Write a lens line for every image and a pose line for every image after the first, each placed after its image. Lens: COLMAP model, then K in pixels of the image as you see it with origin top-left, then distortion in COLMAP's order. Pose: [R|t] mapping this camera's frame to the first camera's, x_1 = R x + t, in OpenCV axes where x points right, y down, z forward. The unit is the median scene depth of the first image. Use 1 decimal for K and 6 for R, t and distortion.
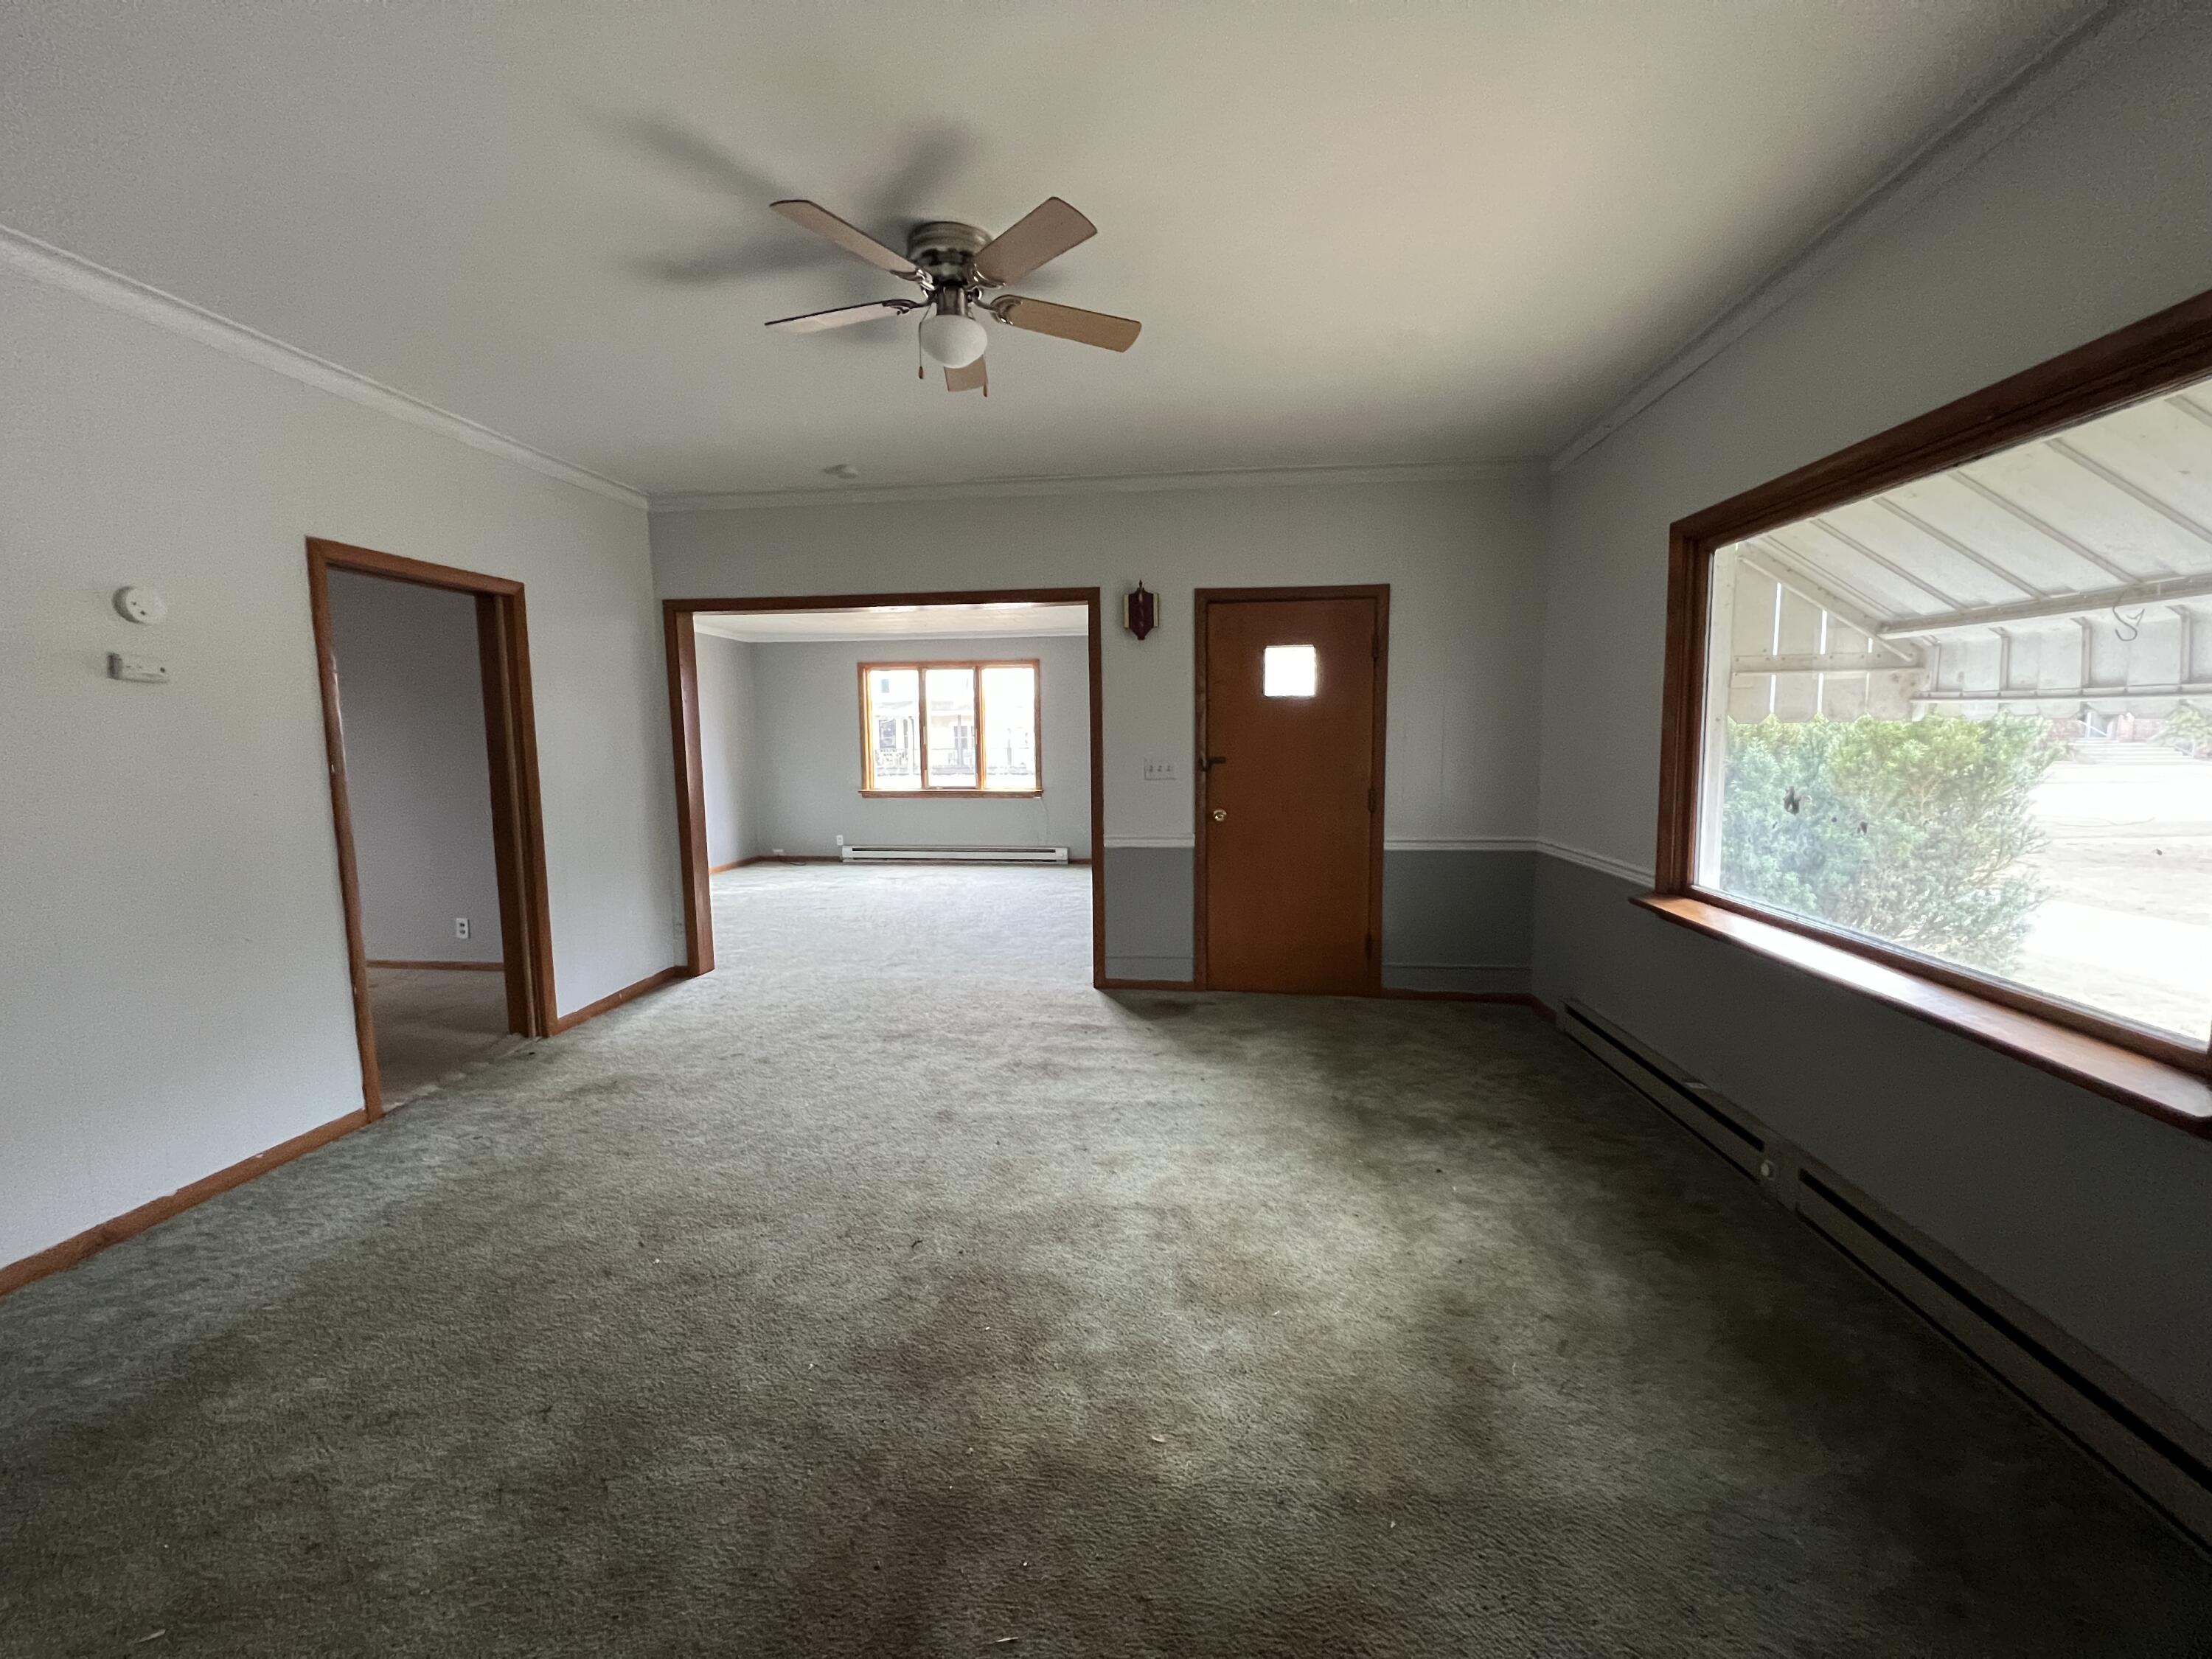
lens RADIAL K [[884.4, 0, 1097.2], [0, 884.4, 824.6], [0, 0, 1]] dist [-0.000448, 0.000328]
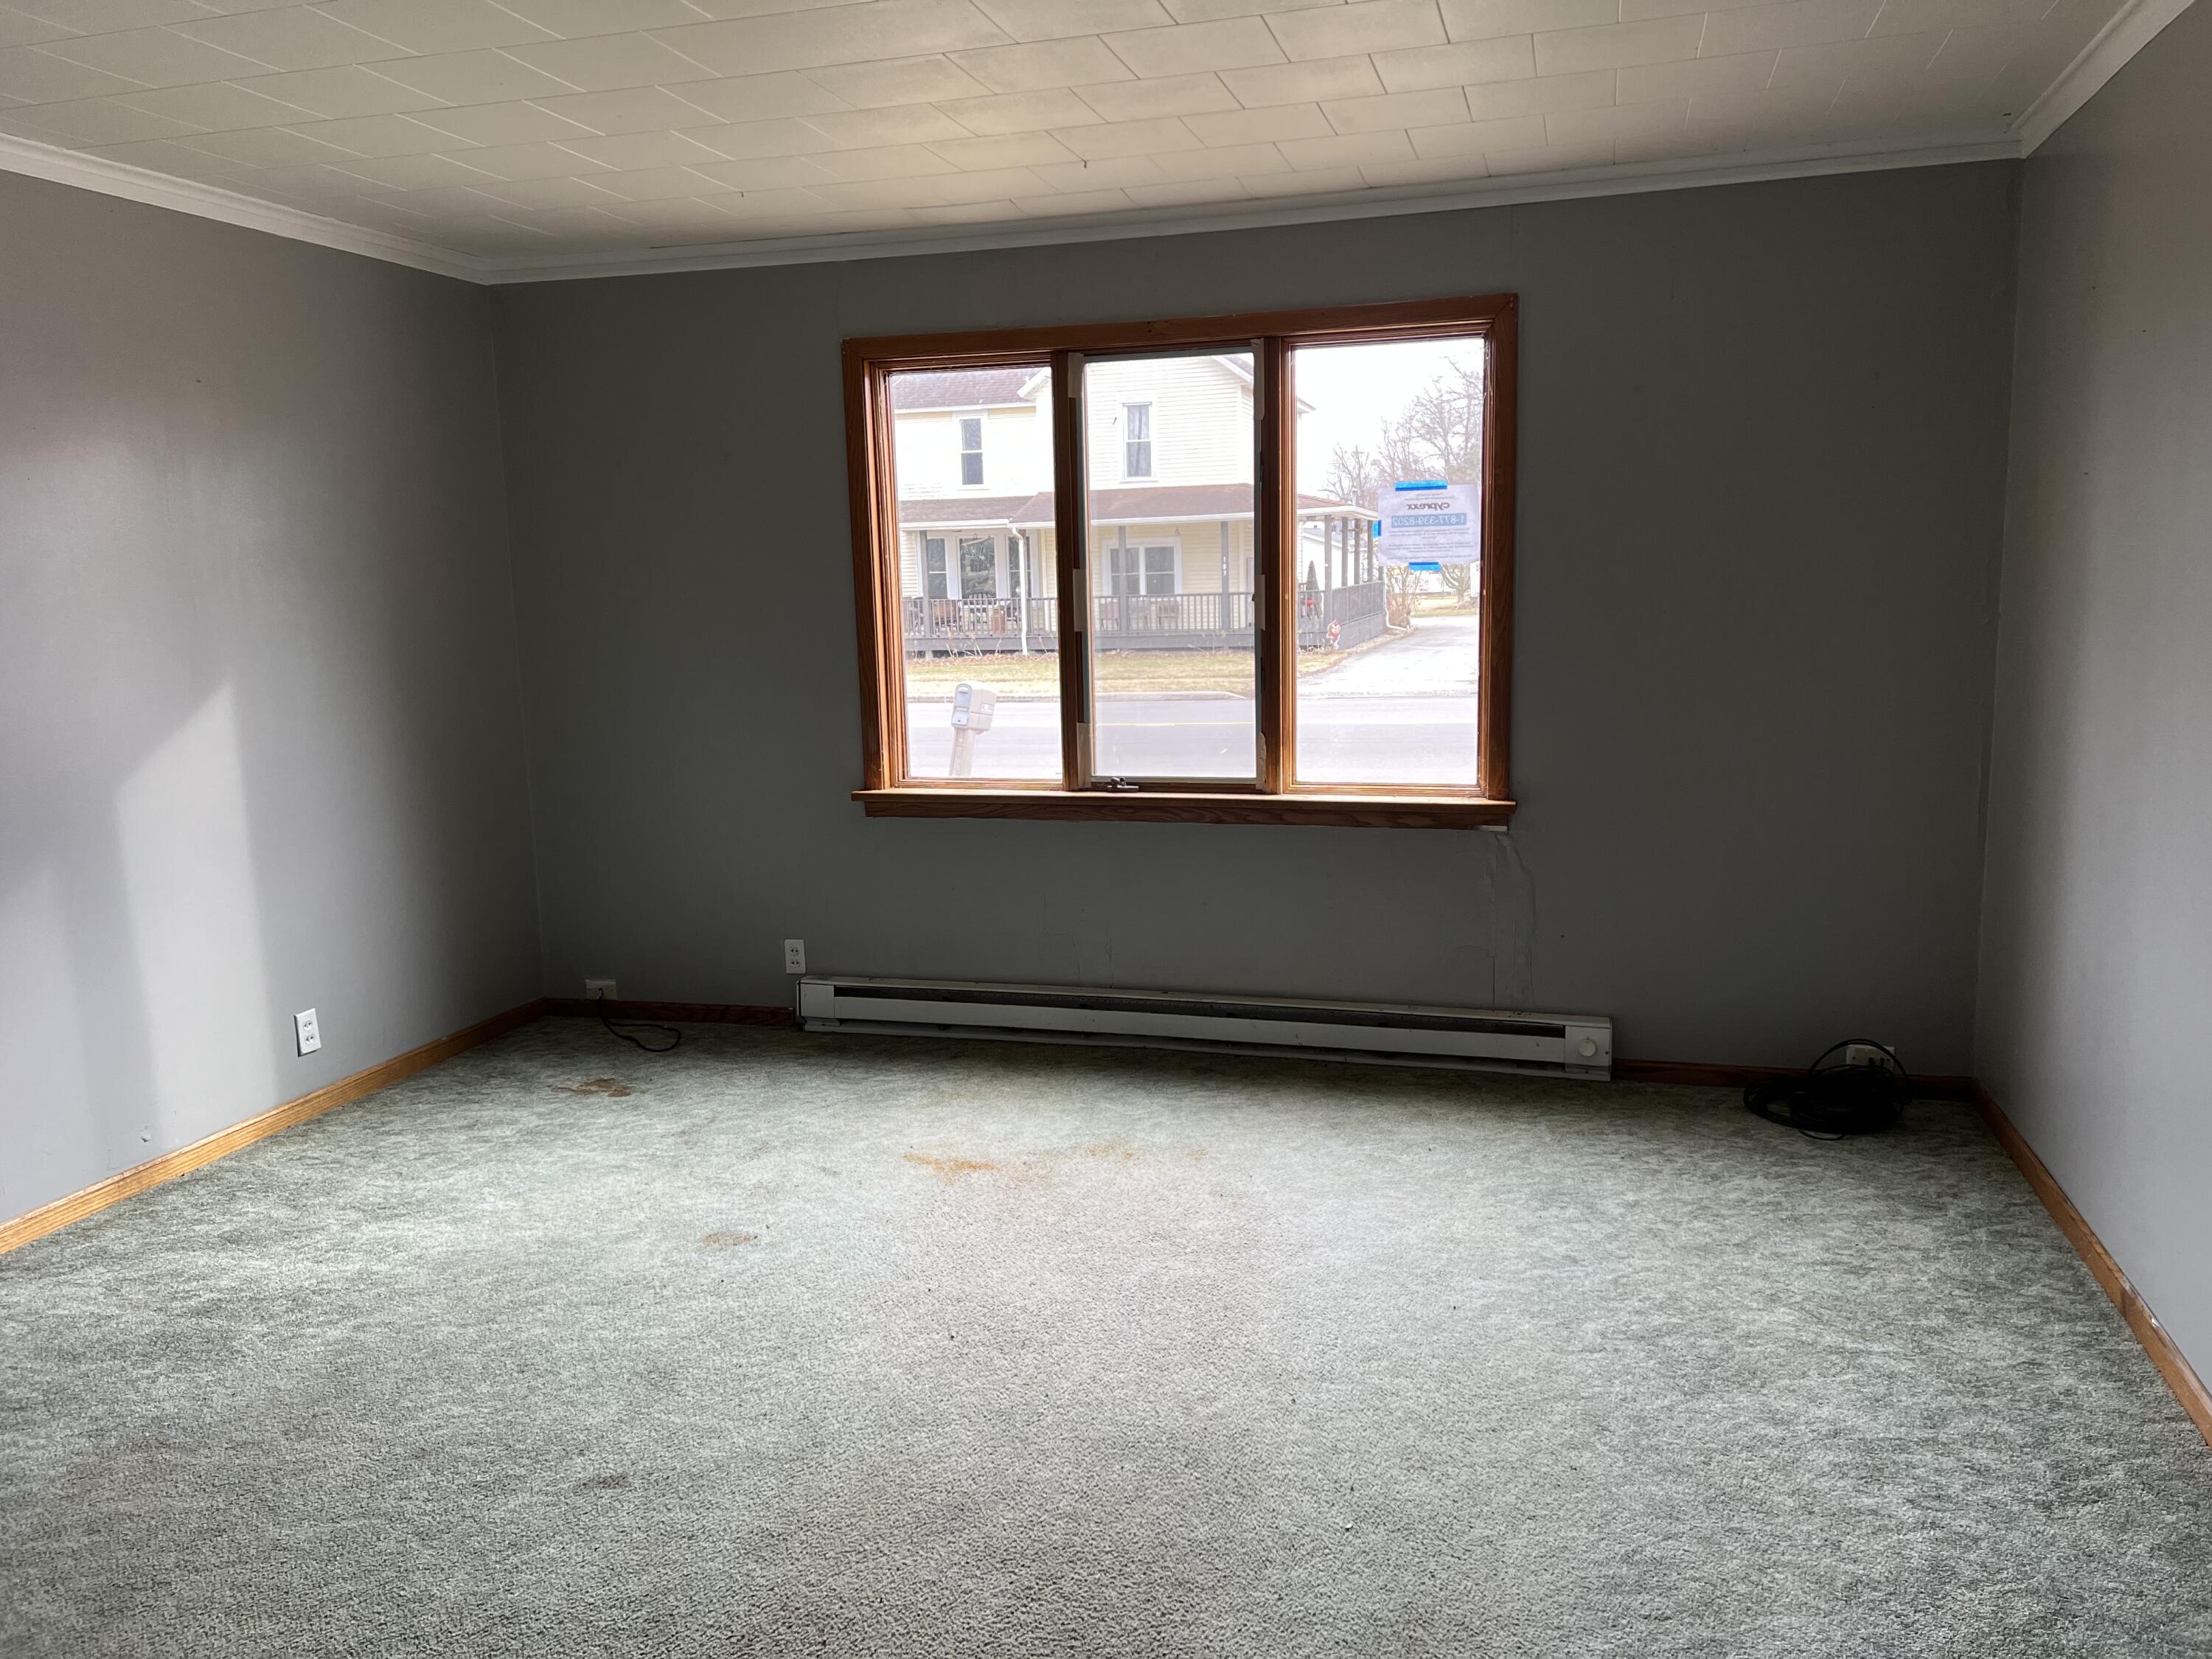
lens RADIAL K [[1654.2, 0, 1107.0], [0, 1654.2, 829.0], [0, 0, 1]] dist [0.053737, -0.056291]
pose [[0.987576, 0.010712, -0.156777, -0.102631], [-0.001378, 0.998226, 0.059523, -0.058958], [0.157136, -0.058568, 0.985839, 0.479093]]
